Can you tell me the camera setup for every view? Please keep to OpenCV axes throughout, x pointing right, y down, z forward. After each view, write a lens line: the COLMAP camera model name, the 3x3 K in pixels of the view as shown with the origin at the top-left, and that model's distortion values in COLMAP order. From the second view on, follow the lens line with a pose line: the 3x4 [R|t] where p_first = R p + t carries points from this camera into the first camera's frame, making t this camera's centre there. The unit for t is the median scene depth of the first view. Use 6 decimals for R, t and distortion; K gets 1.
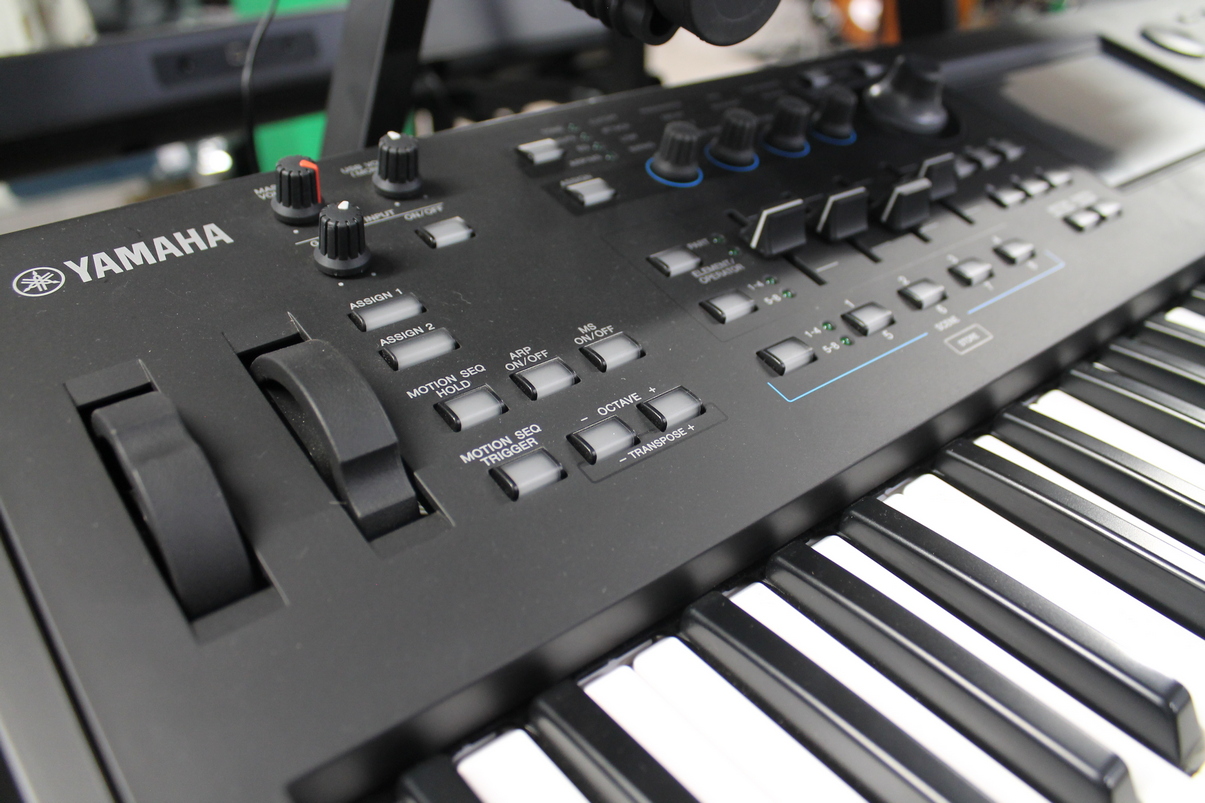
lens RADIAL K [[938.7, 0, 602.5], [0, 938.7, 401.5], [0, 0, 1]] dist [-0.170028, 0.096123]
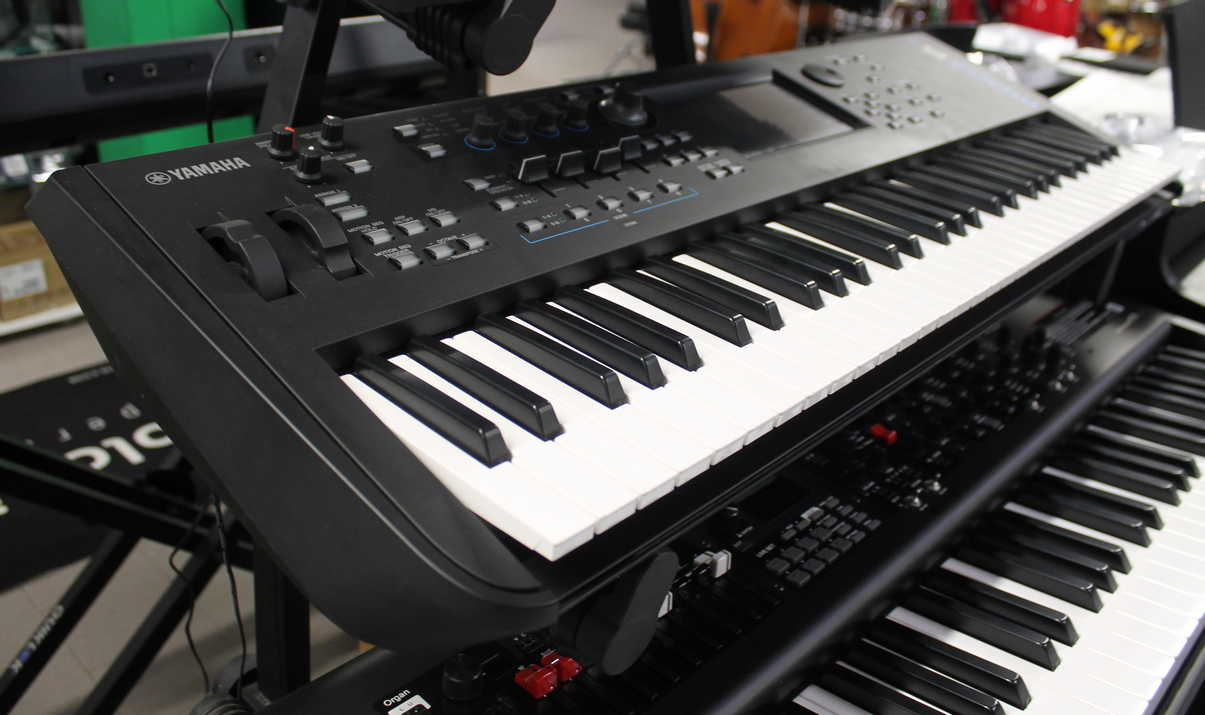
lens RADIAL K [[1033.5, 0, 602.5], [0, 1033.5, 357.5], [0, 0, 1]] dist [-0.158554, 0.008527]
pose [[0.988259, -0.005983, 0.152671, 0.006658], [0.021252, 0.994902, -0.098583, 0.426904], [-0.151303, 0.100670, 0.983348, -1.104888]]
